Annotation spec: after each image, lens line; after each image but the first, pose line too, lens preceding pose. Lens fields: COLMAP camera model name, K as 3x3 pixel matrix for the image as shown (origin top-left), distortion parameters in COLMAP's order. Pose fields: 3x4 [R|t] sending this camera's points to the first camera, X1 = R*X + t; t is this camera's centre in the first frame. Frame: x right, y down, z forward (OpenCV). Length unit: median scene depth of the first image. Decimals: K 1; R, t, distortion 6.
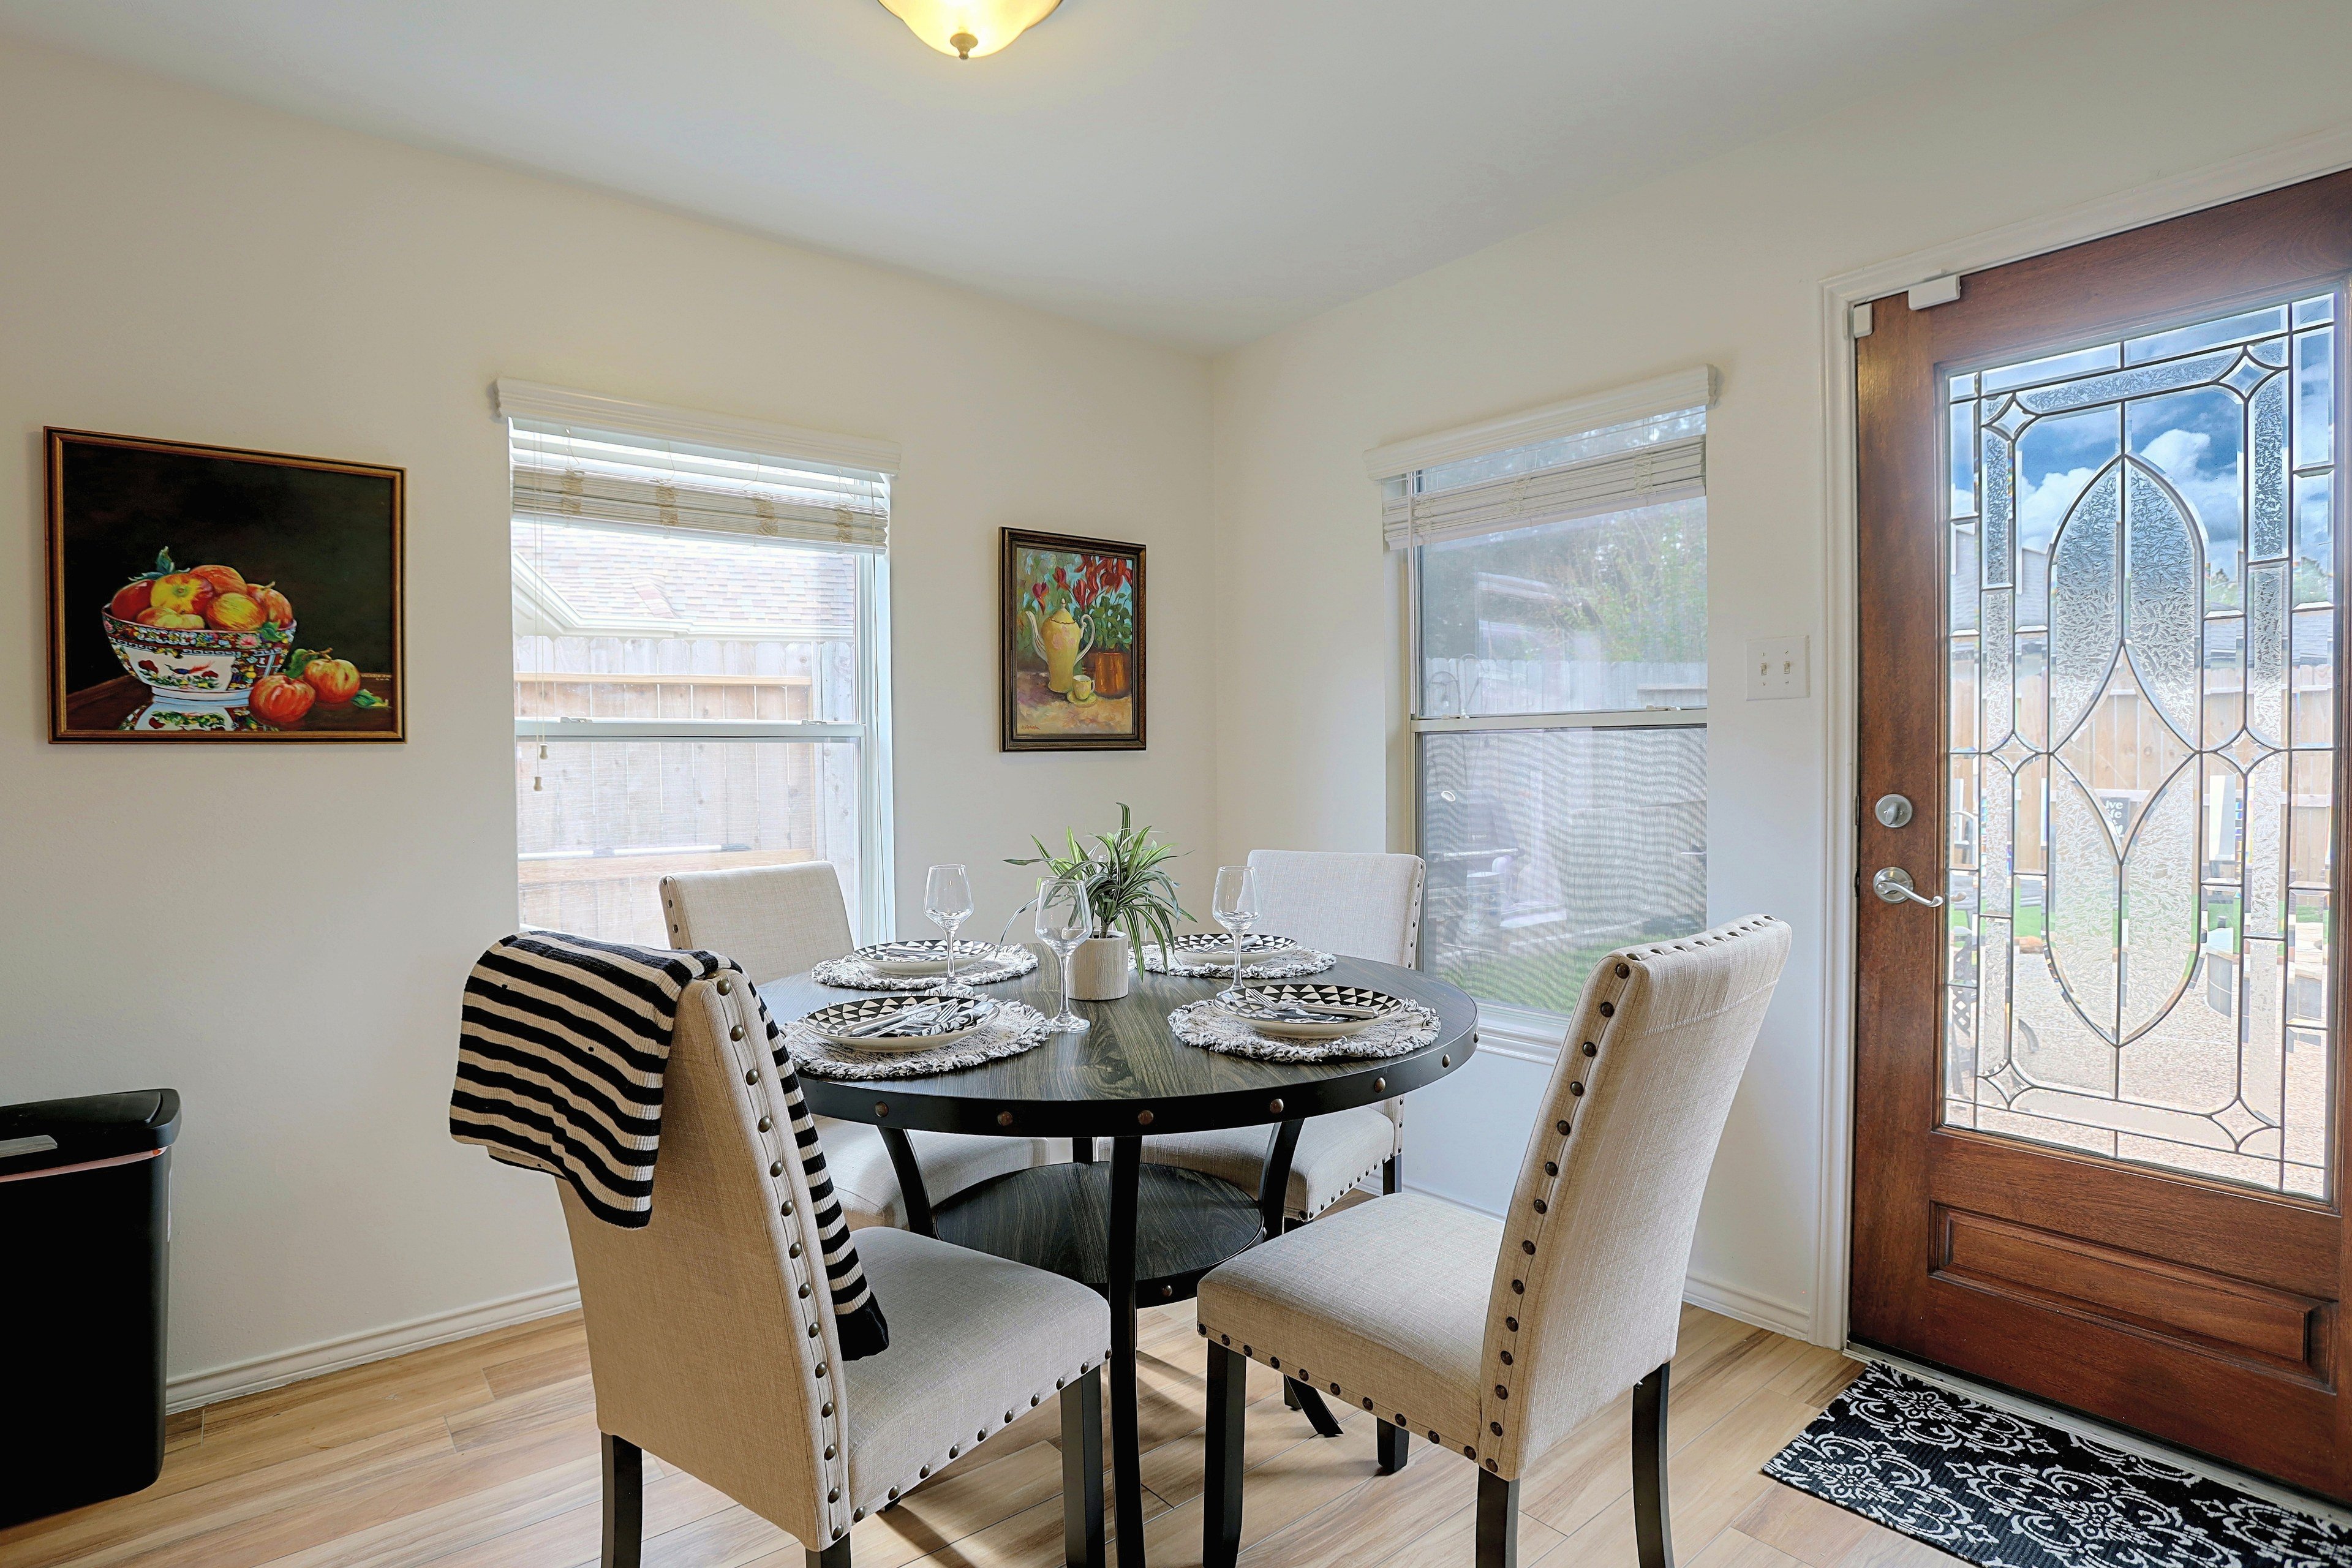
lens RADIAL K [[1143.0, 0, 1180.6], [0, 1143.0, 786.5], [0, 0, 1]] dist [-0.028309, 0.001632]
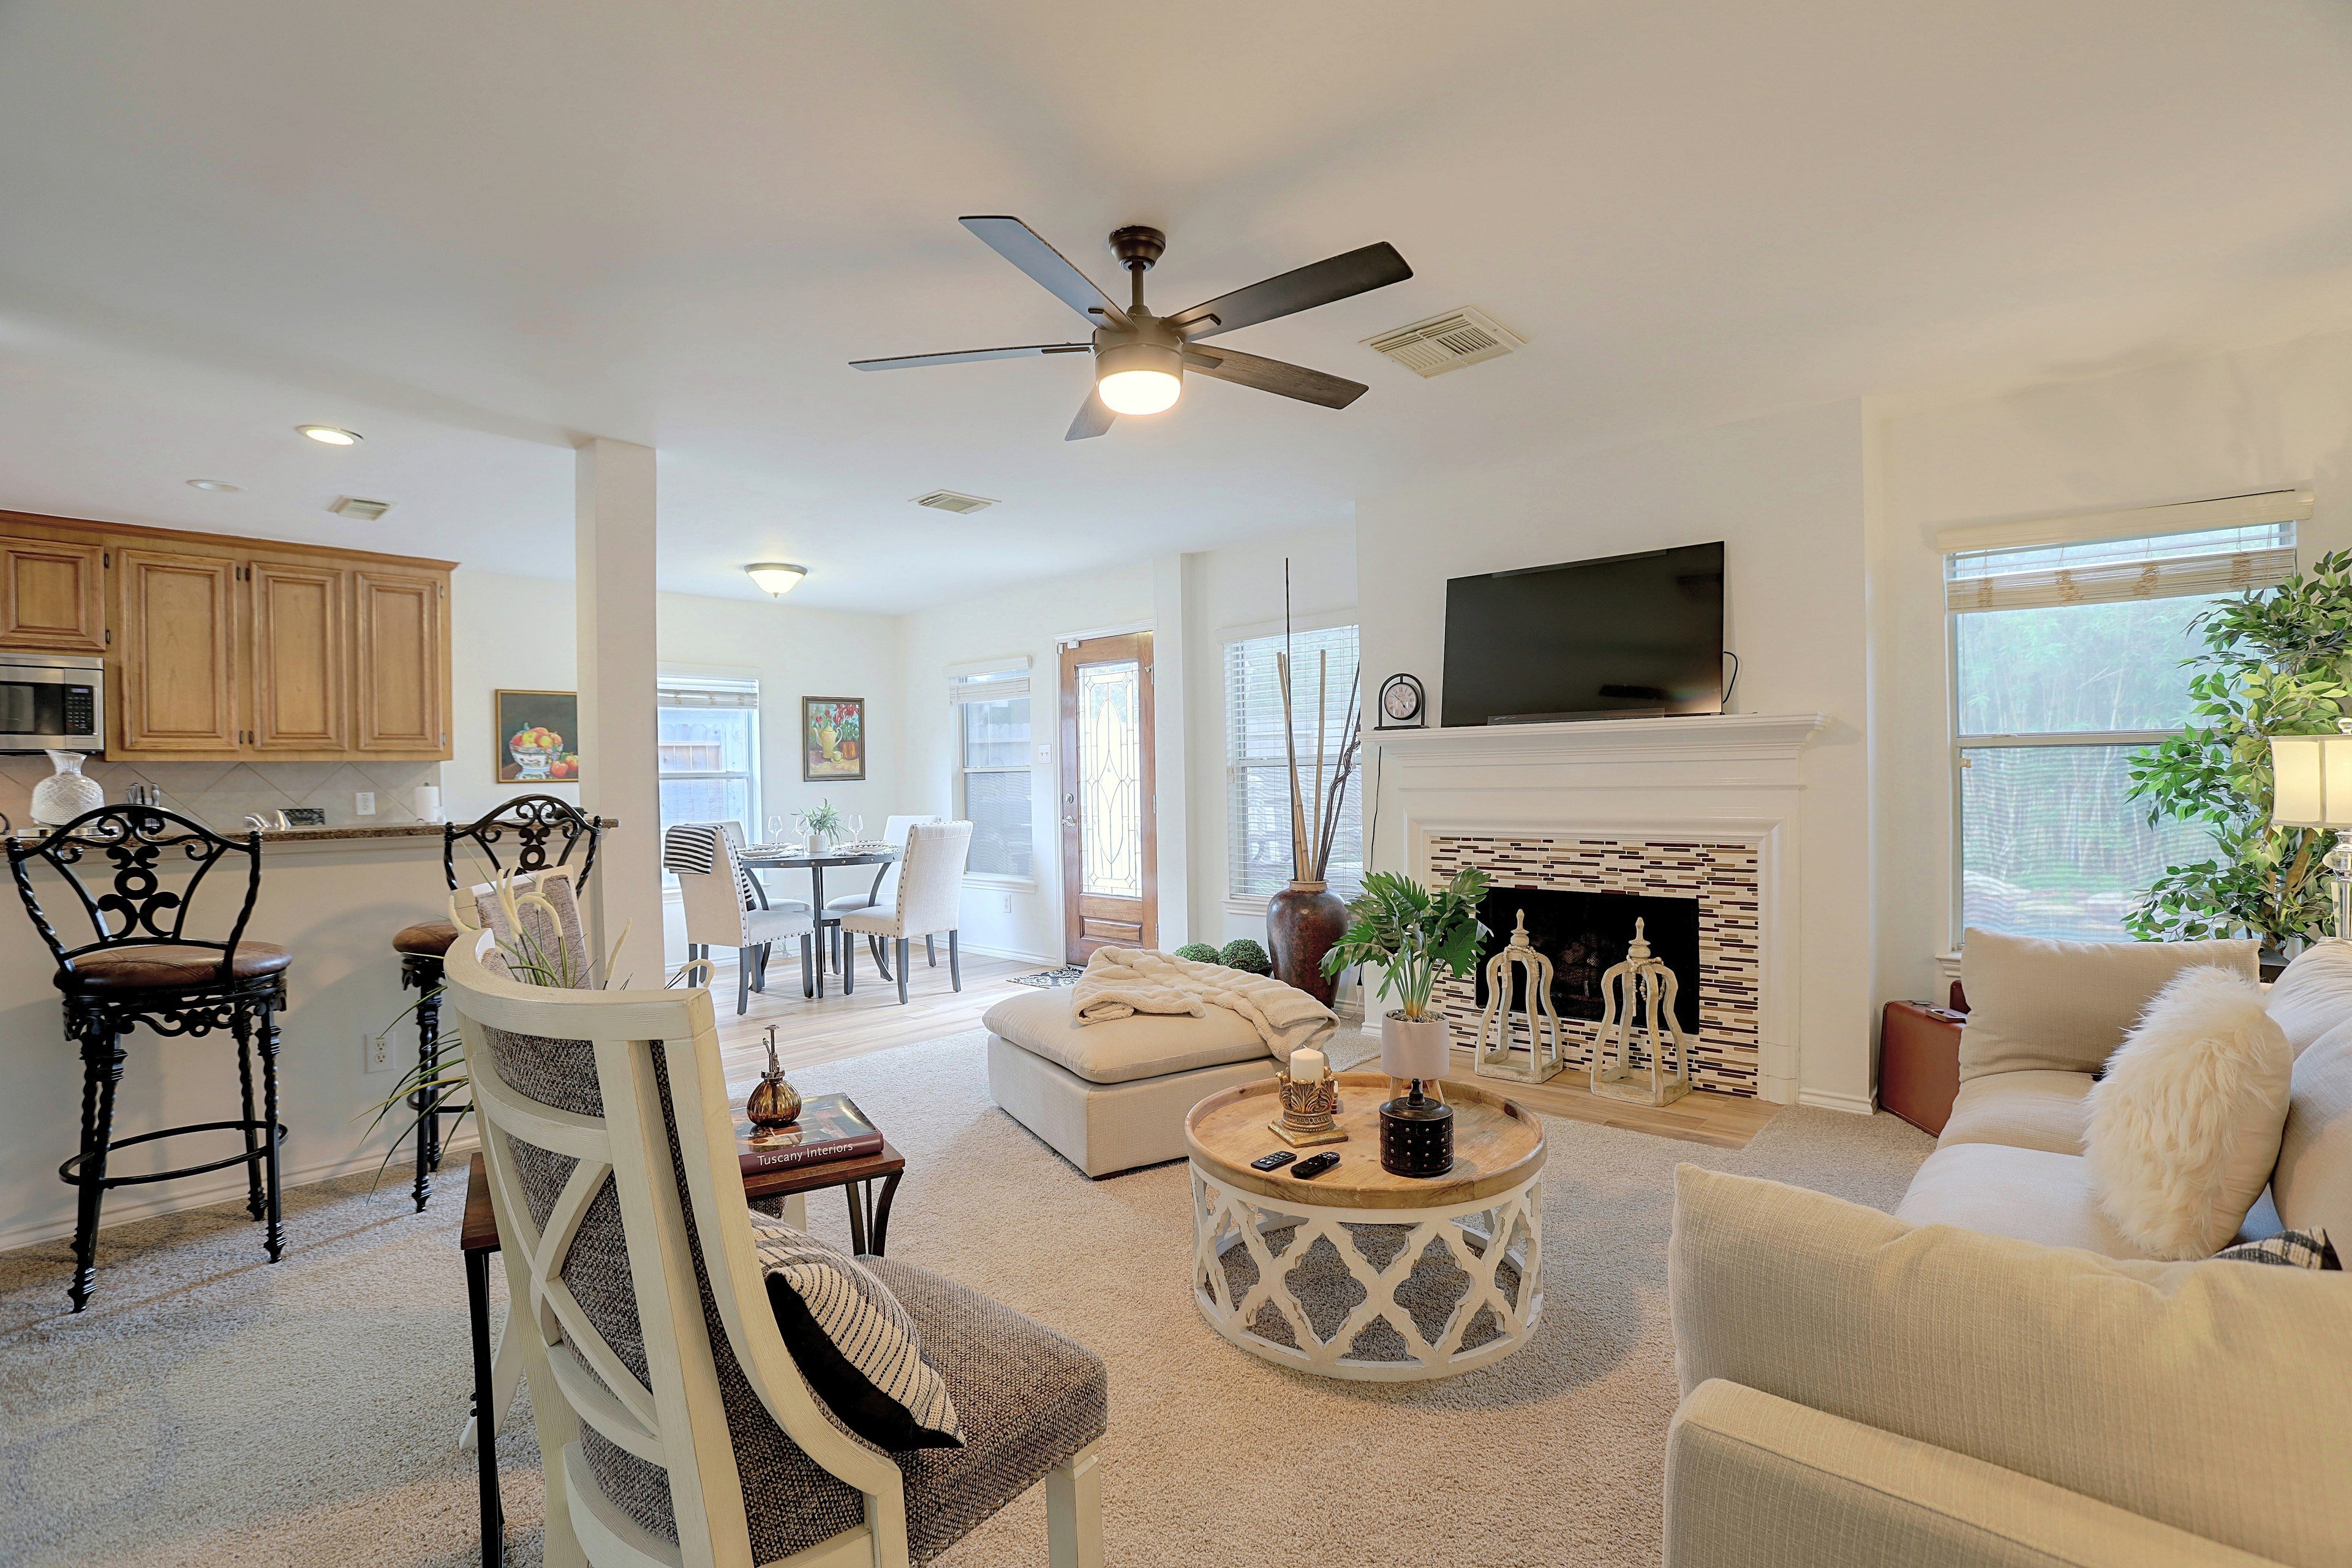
lens RADIAL K [[1143.0, 0, 1180.6], [0, 1143.0, 786.5], [0, 0, 1]] dist [-0.028309, 0.001632]
pose [[0.995464, -0.010335, 0.094580, 0.436252], [0.011657, 0.999842, -0.013433, 0.023889], [-0.094427, 0.014474, 0.995427, -1.603716]]
